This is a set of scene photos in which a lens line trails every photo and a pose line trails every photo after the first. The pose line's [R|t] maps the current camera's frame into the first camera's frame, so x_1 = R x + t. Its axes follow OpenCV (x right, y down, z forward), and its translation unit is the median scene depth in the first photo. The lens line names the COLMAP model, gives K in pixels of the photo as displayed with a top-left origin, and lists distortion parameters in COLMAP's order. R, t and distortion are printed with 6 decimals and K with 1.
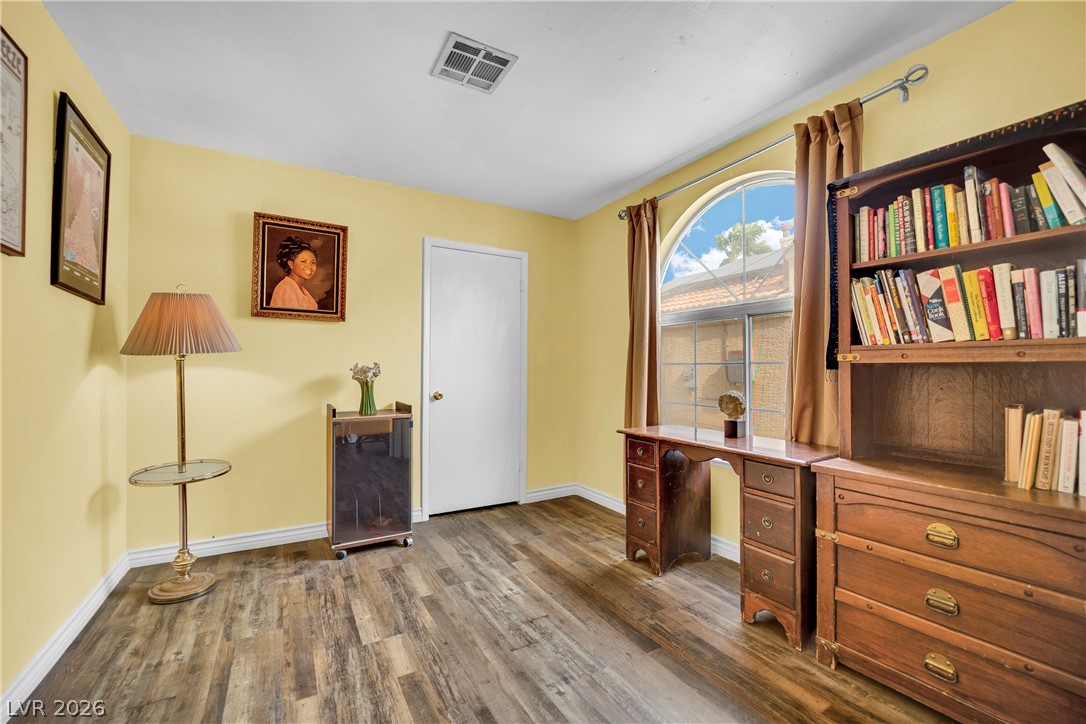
lens RADIAL K [[448.4, 0, 536.9], [0, 448.4, 361.9], [0, 0, 1]] dist [-0.016393, -0.000457]
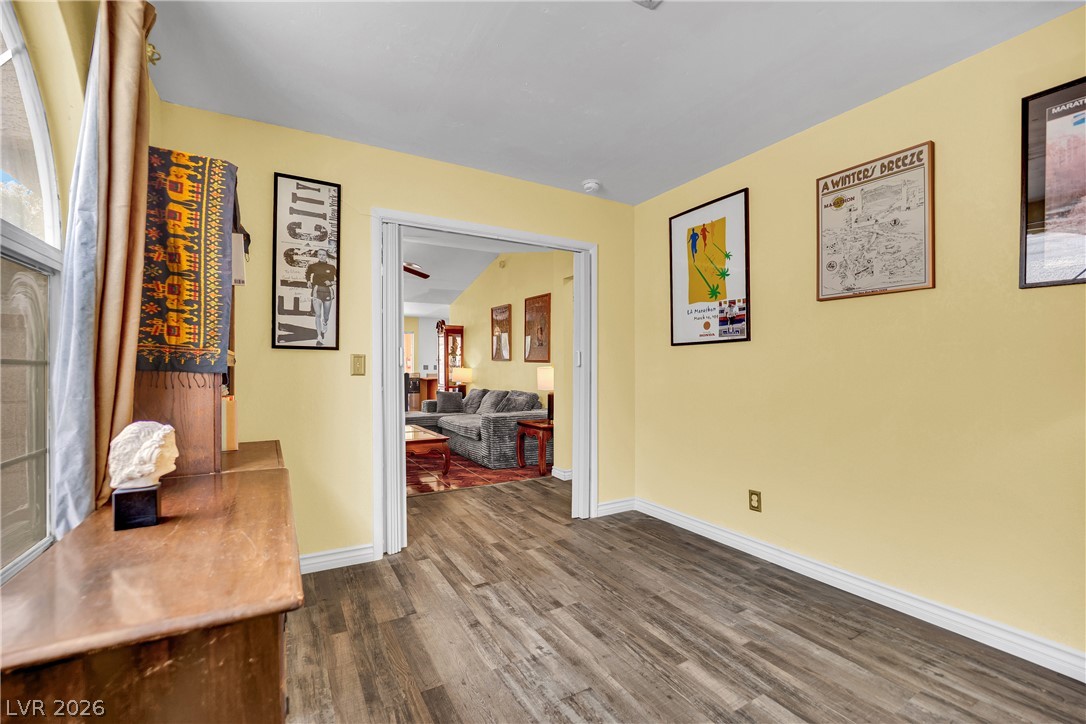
lens RADIAL K [[448.4, 0, 536.9], [0, 448.4, 361.9], [0, 0, 1]] dist [-0.016393, -0.000457]
pose [[-0.999993, 0.000485, 0.003709, 0.049842], [0.000353, 0.999369, -0.035506, 0.019631], [-0.003724, -0.035504, -0.999363, 1.970055]]
